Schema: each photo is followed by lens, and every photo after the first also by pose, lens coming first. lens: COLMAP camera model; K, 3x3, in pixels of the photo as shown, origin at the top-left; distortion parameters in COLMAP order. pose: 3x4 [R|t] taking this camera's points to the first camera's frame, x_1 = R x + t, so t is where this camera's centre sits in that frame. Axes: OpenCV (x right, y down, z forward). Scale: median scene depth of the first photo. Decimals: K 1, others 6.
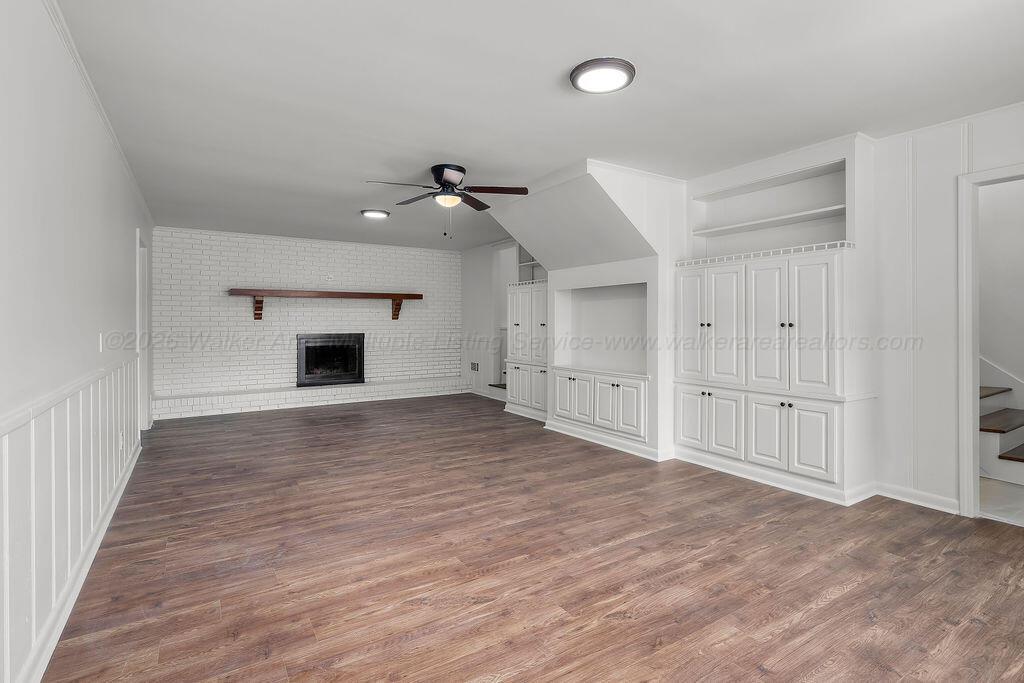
lens RADIAL K [[490.6, 0, 515.8], [0, 490.6, 325.7], [0, 0, 1]] dist [-0.002510, 0.000038]
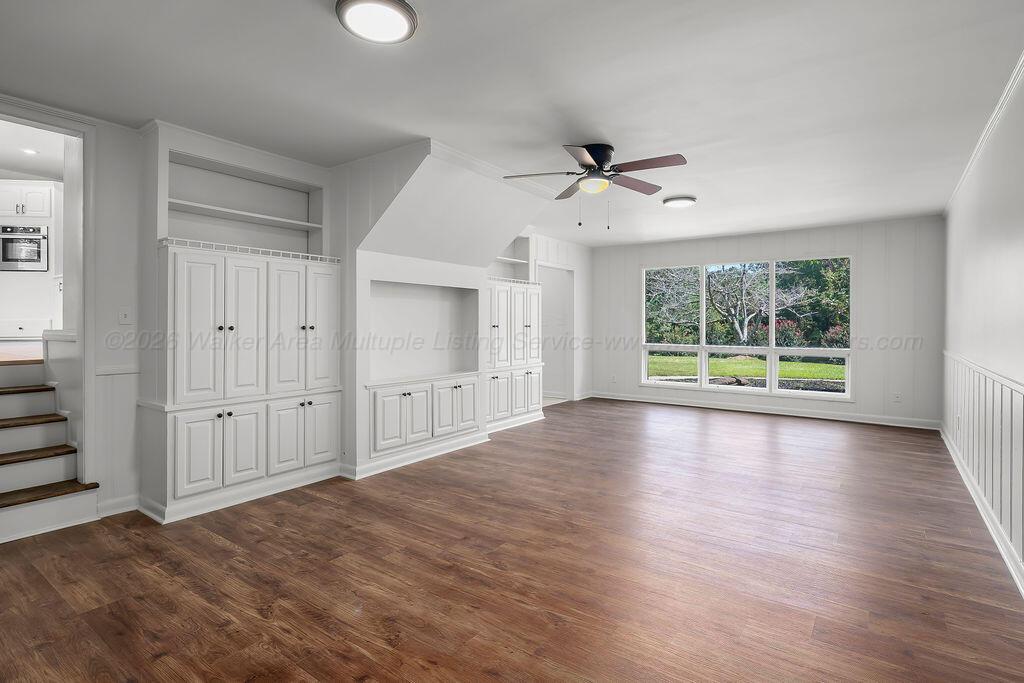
lens RADIAL K [[508.4, 0, 514.4], [0, 508.4, 322.1], [0, 0, 1]] dist [0.002120, 0.000225]
pose [[-0.363558, 0.007996, 0.931537, -0.839330], [0.005438, 0.999964, -0.006461, -0.004175], [-0.931556, 0.002717, -0.363588, 1.314072]]
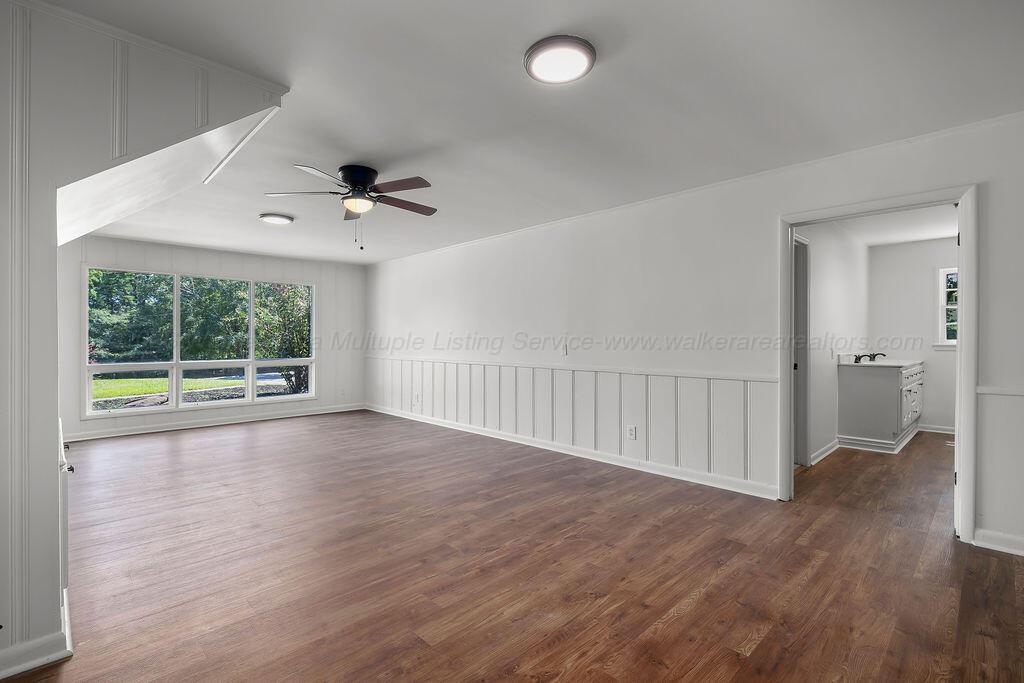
lens RADIAL K [[471.9, 0, 512.0], [0, 471.9, 341.5], [0, 0, 1]] dist [0.001630, 0.000142]
pose [[-0.979342, 0.005482, -0.202136, -0.214853], [0.003216, 0.999928, 0.011536, -0.008780], [0.202185, 0.010647, -0.979289, 1.714217]]
